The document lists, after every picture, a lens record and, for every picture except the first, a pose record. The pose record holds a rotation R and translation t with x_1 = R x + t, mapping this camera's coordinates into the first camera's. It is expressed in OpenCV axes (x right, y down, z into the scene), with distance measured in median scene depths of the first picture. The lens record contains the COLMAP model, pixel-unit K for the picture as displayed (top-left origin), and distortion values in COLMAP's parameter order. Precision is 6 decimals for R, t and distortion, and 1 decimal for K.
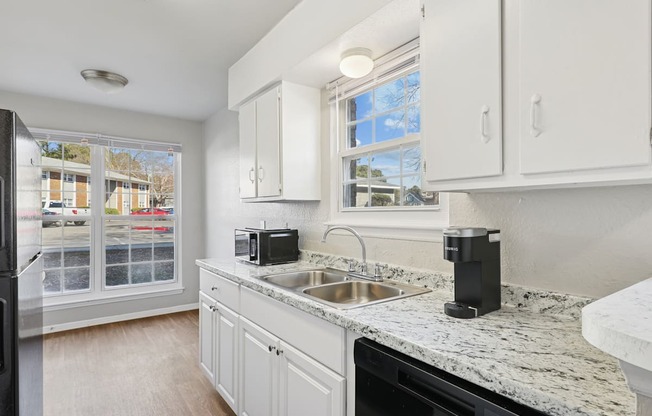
lens RADIAL K [[364.3, 0, 327.6], [0, 364.3, 211.0], [0, 0, 1]] dist [0.001676, 0.000136]
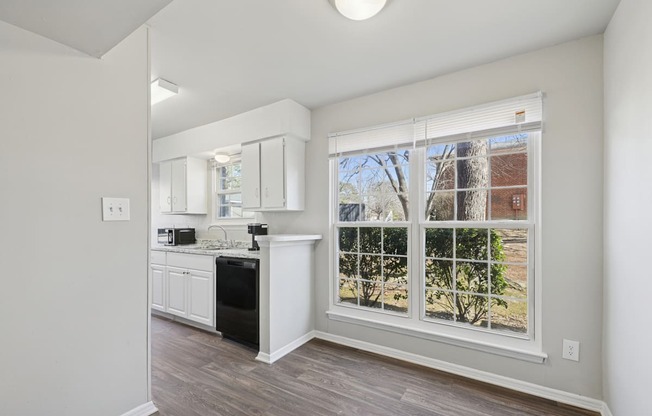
lens RADIAL K [[294.9, 0, 329.1], [0, 294.9, 223.4], [0, 0, 1]] dist [-0.002156, -0.000266]
pose [[0.936773, 0.003651, 0.349920, 0.046534], [-0.003791, 0.999993, -0.000286, 0.023307], [-0.349918, -0.001059, 0.936780, -0.837952]]
